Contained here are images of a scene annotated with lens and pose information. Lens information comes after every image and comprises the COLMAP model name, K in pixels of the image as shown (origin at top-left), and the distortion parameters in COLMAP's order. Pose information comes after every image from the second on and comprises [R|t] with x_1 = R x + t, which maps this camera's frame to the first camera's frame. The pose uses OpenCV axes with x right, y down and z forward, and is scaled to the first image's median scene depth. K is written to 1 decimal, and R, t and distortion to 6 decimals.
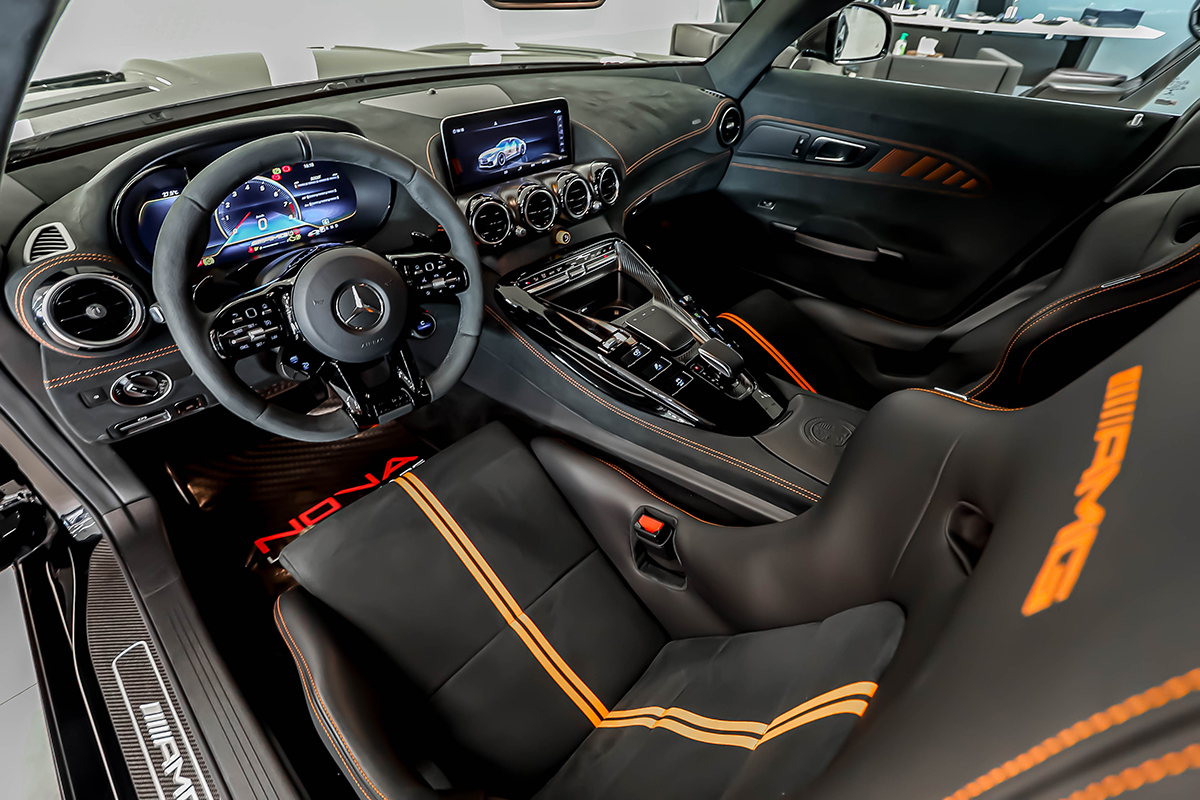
lens RADIAL K [[547.2, 0, 607.4], [0, 547.2, 396.4], [0, 0, 1]] dist [-0.005704, 0.002870]
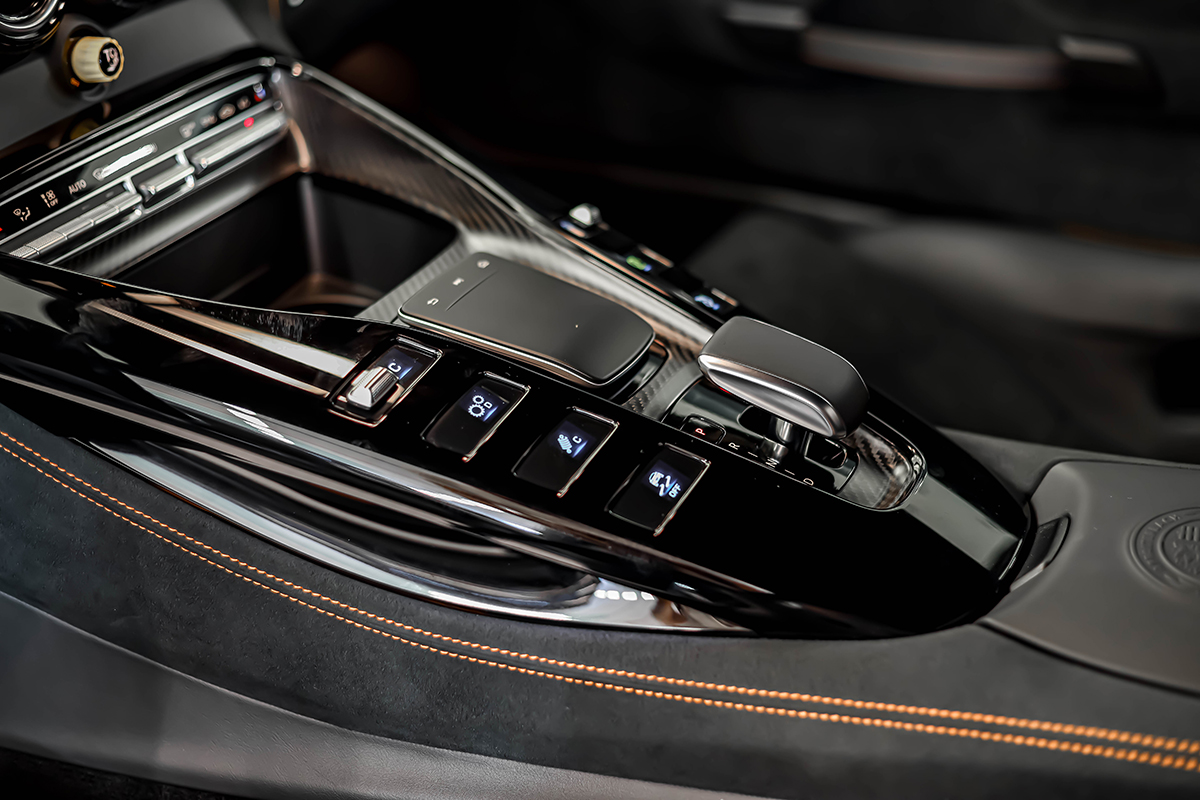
lens RADIAL K [[1822.9, 0, 597.7], [0, 1822.9, 397.9], [0, 0, 1]] dist [-0.137516, 0.000000]
pose [[0.948751, -0.152717, 0.276677, -0.122771], [0.201333, 0.966910, -0.156683, 0.058449], [-0.243593, 0.204357, 0.948104, 0.150374]]
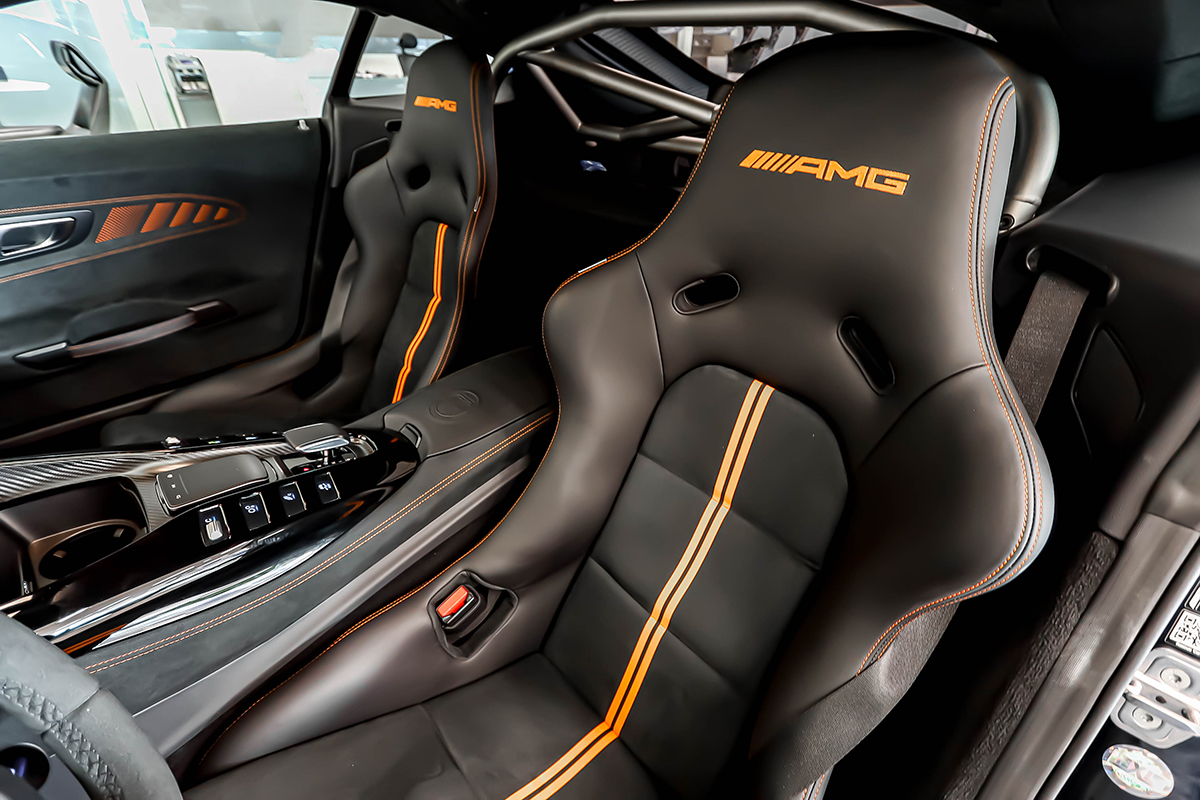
lens RADIAL K [[547.2, 0, 610.9], [0, 547.2, 391.9], [0, 0, 1]] dist [-0.005704, 0.002870]
pose [[0.051829, -0.549198, 0.834084, -0.394289], [0.613241, 0.676693, 0.407458, -0.170655], [-0.788194, 0.490376, 0.371863, 0.278155]]
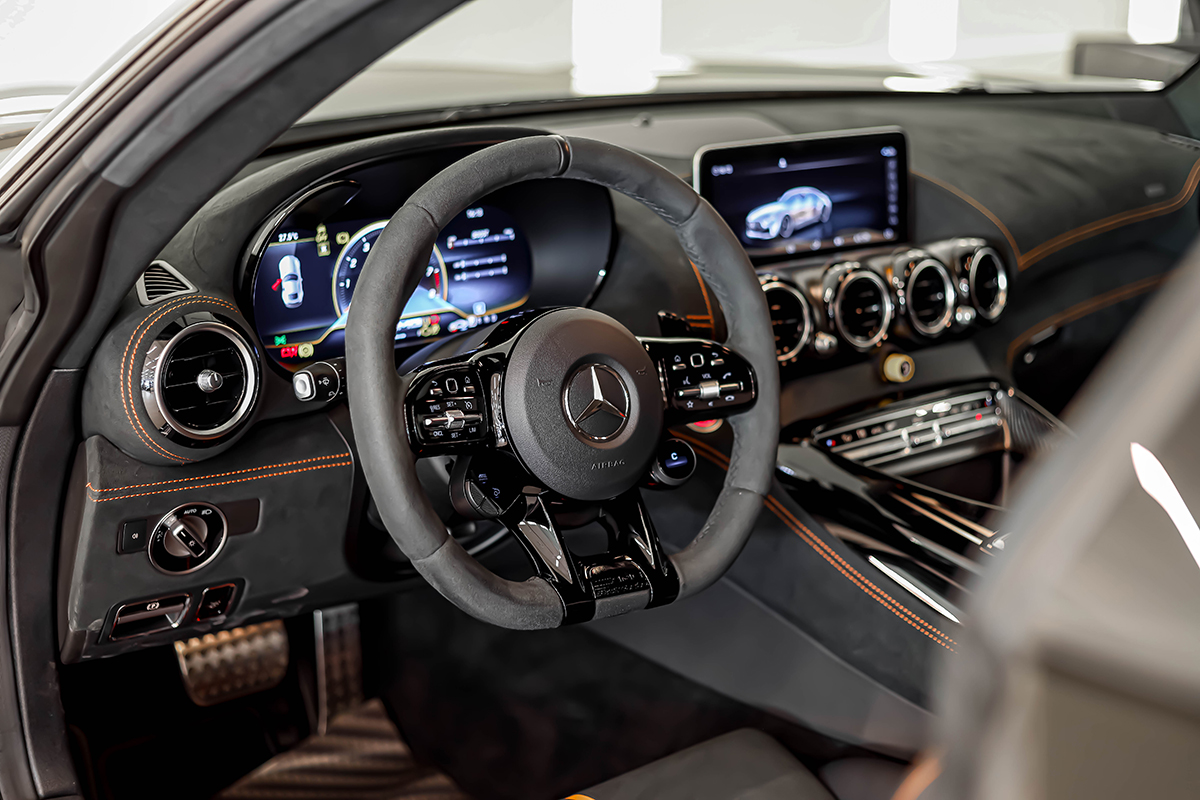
lens RADIAL K [[1822.9, 0, 598.2], [0, 1822.9, 393.6], [0, 0, 1]] dist [-0.137516, 0.000000]
pose [[0.989470, 0.022183, -0.143028, -0.120845], [-0.077440, 0.915985, -0.393668, 0.423217], [0.122279, 0.400599, 0.908058, -0.552854]]
